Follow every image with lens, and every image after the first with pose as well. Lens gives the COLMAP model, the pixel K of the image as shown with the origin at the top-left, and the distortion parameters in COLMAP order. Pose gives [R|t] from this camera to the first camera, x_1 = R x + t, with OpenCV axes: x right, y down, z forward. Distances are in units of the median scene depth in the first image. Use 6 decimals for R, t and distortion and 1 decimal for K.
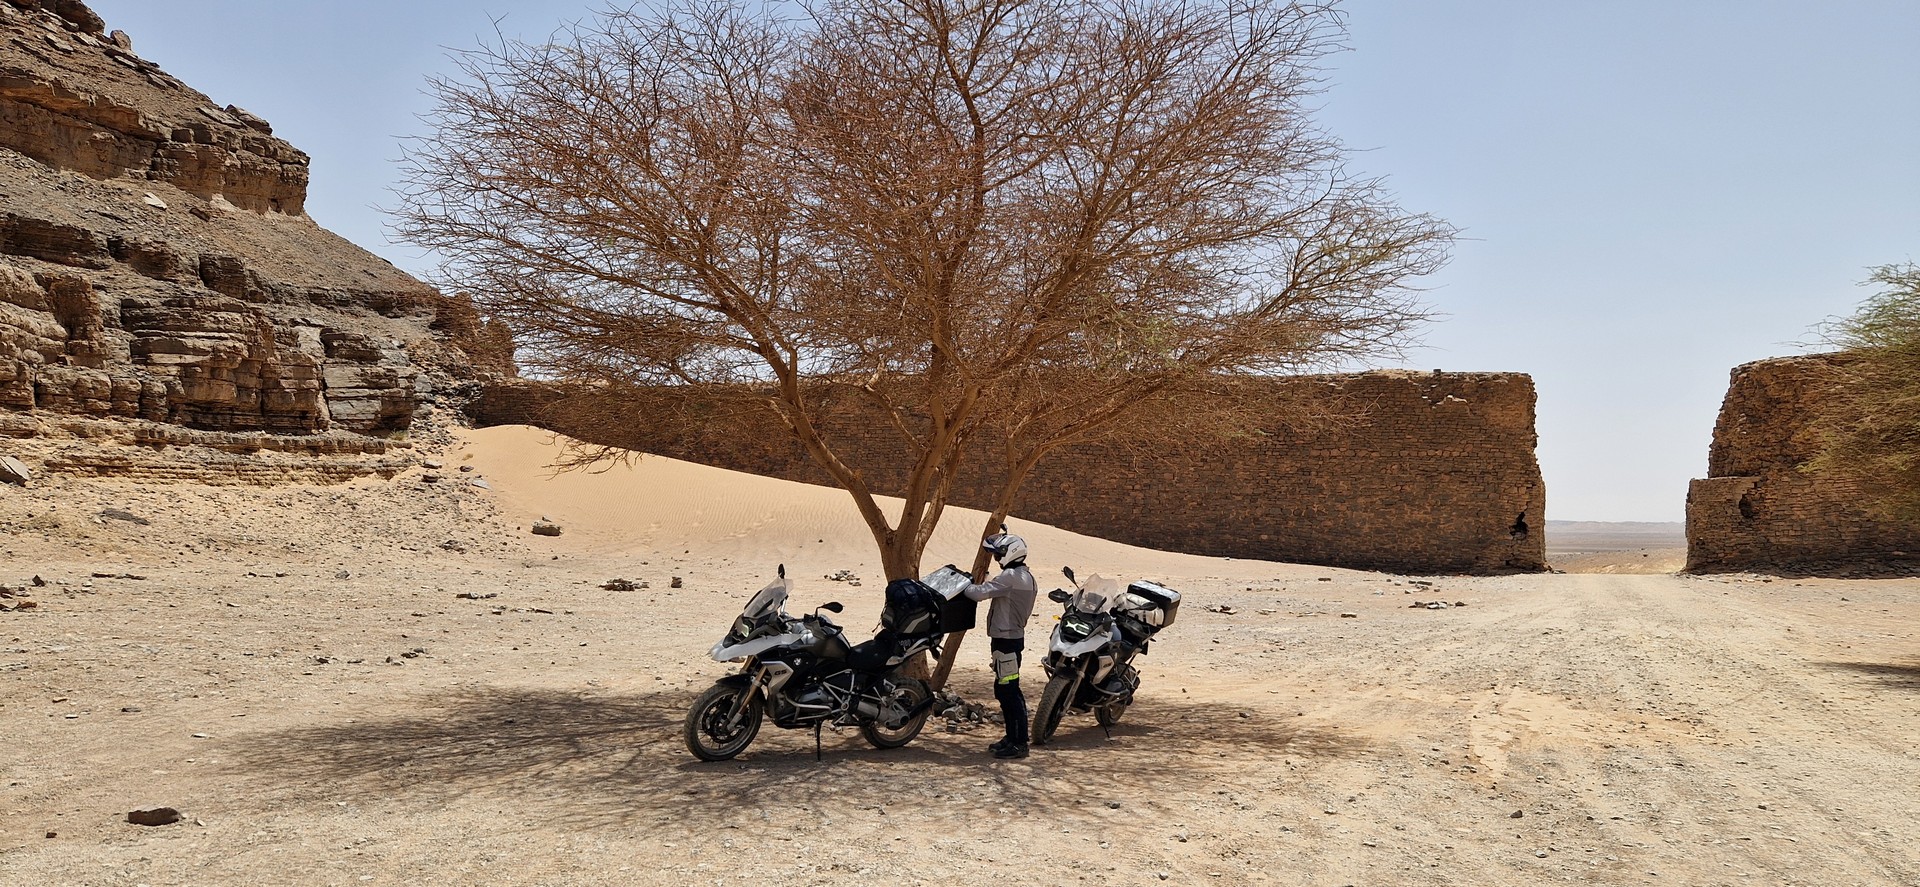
lens RADIAL K [[1292.5, 0, 973.7], [0, 1292.5, 449.2], [0, 0, 1]] dist [0.061471, -0.053094]
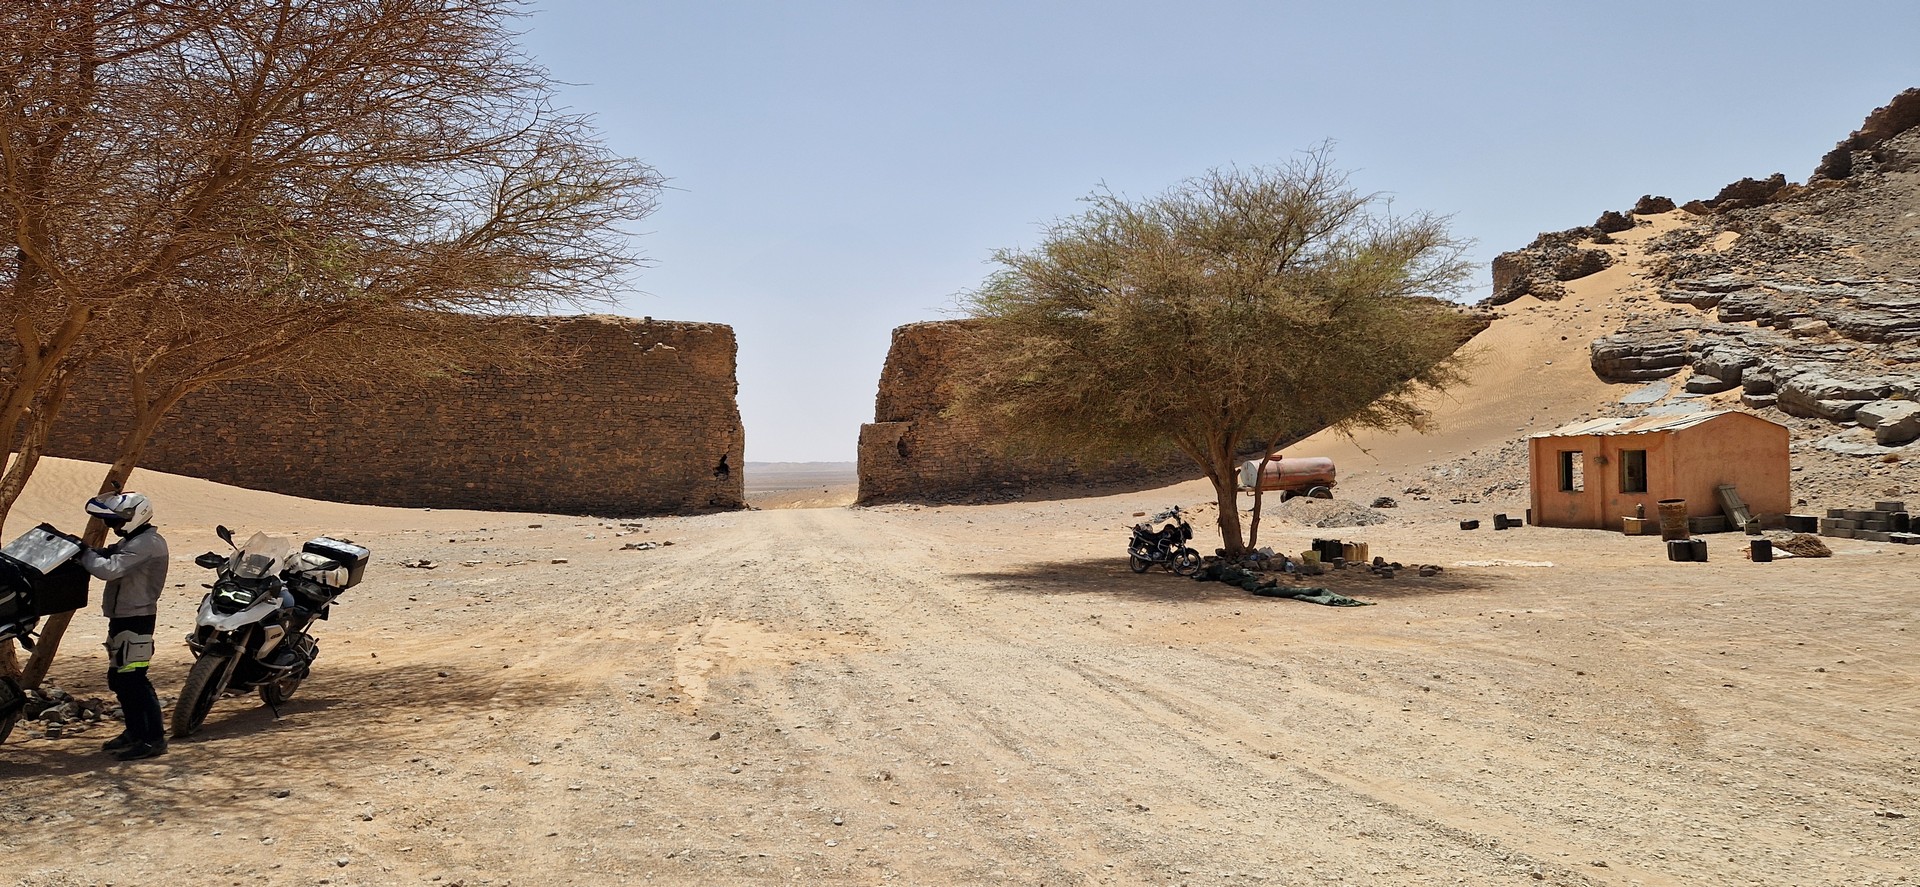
lens RADIAL K [[1292.5, 0, 988.0], [0, 1292.5, 443.9], [0, 0, 1]] dist [0.061471, -0.053094]
pose [[0.826473, -0.008921, 0.562906, 0.003561], [-0.012509, 0.999337, 0.034204, 0.001422], [-0.562837, -0.035310, 0.825813, 0.006386]]
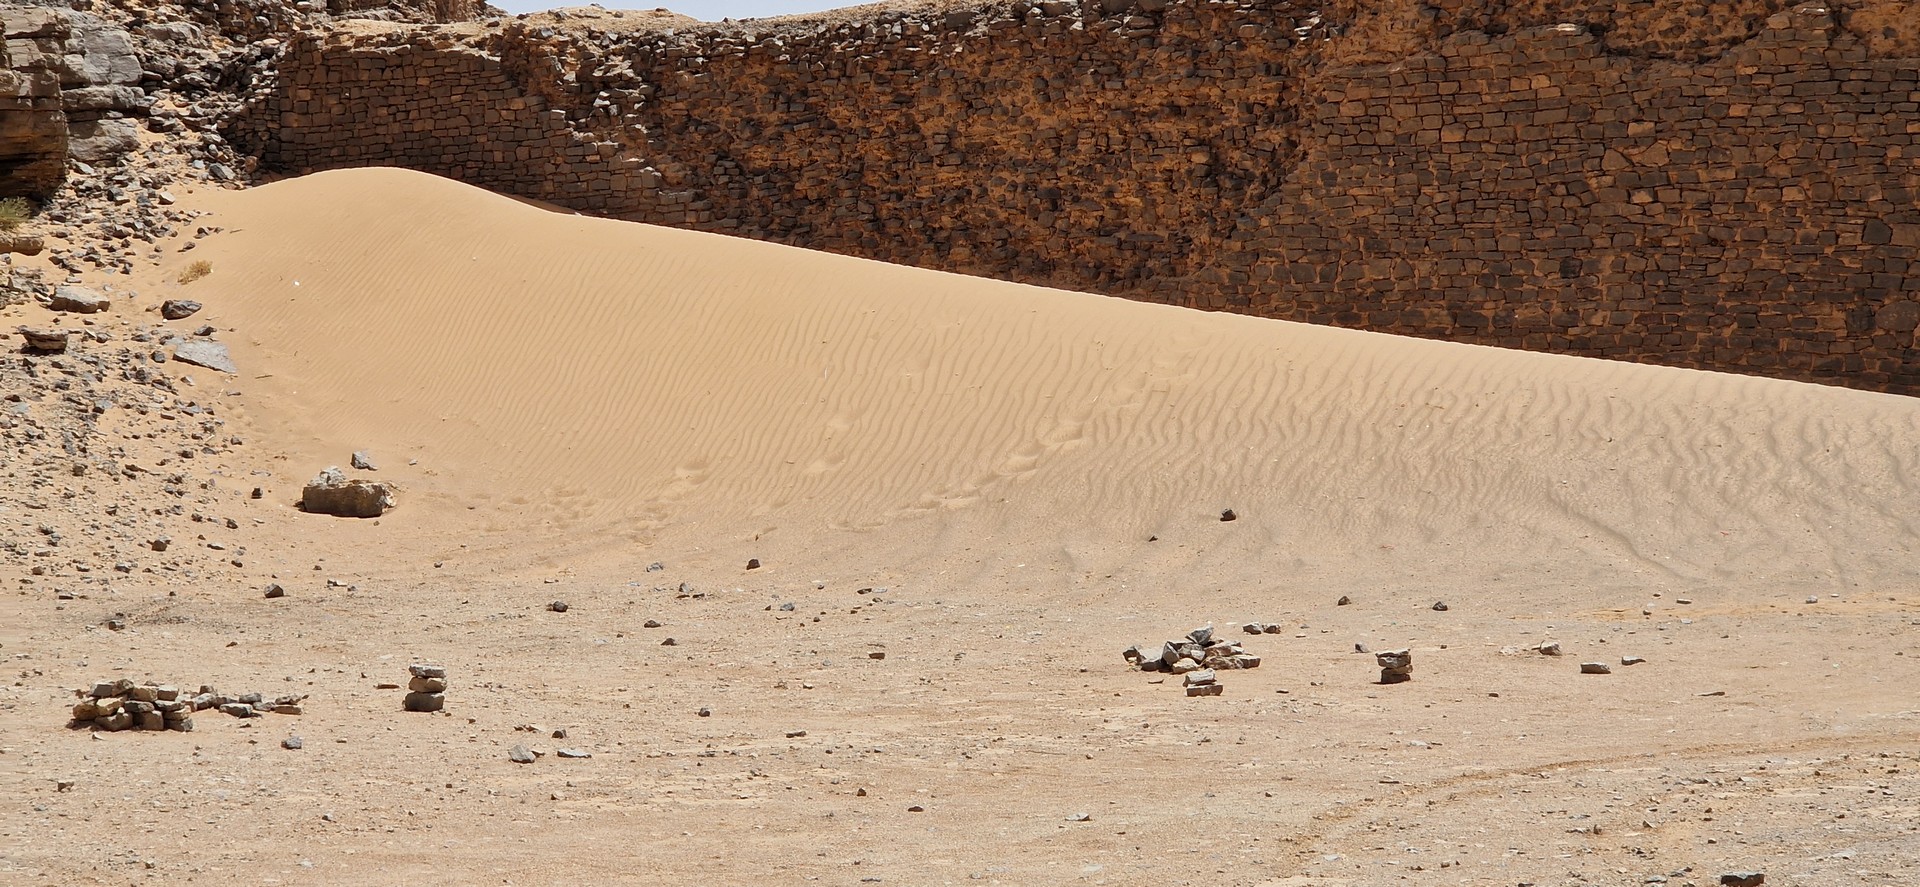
lens RADIAL K [[3587.9, 0, 964.2], [0, 3587.9, 445.8], [0, 0, 1]] dist [0.040686, 0.000000]
pose [[0.954363, -0.028449, -0.297290, 0.210914], [0.043065, 0.998158, 0.042730, 0.085022], [0.295527, -0.053583, 0.953831, 1.031792]]
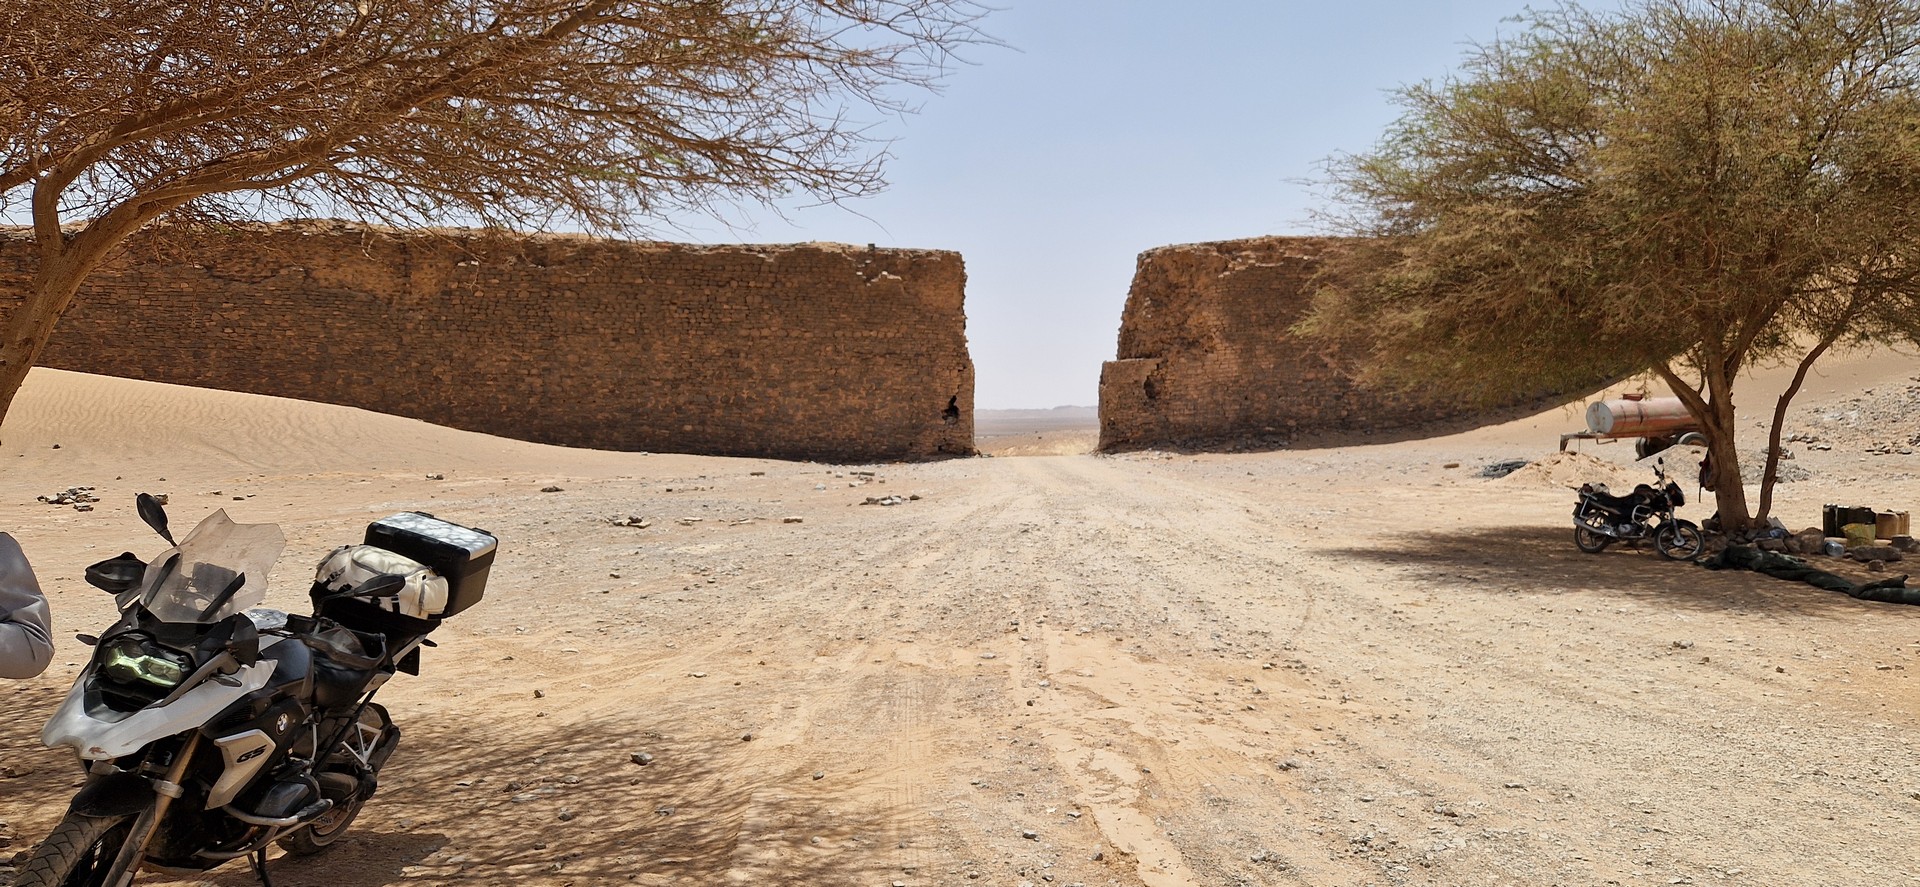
lens RADIAL K [[1292.5, 0, 991.8], [0, 1292.5, 436.1], [0, 0, 1]] dist [0.061471, -0.053094]
pose [[0.900626, -0.024708, 0.433892, 0.119786], [-0.006598, 0.997490, 0.070498, 0.042580], [-0.434545, -0.066355, 0.898202, 0.515061]]
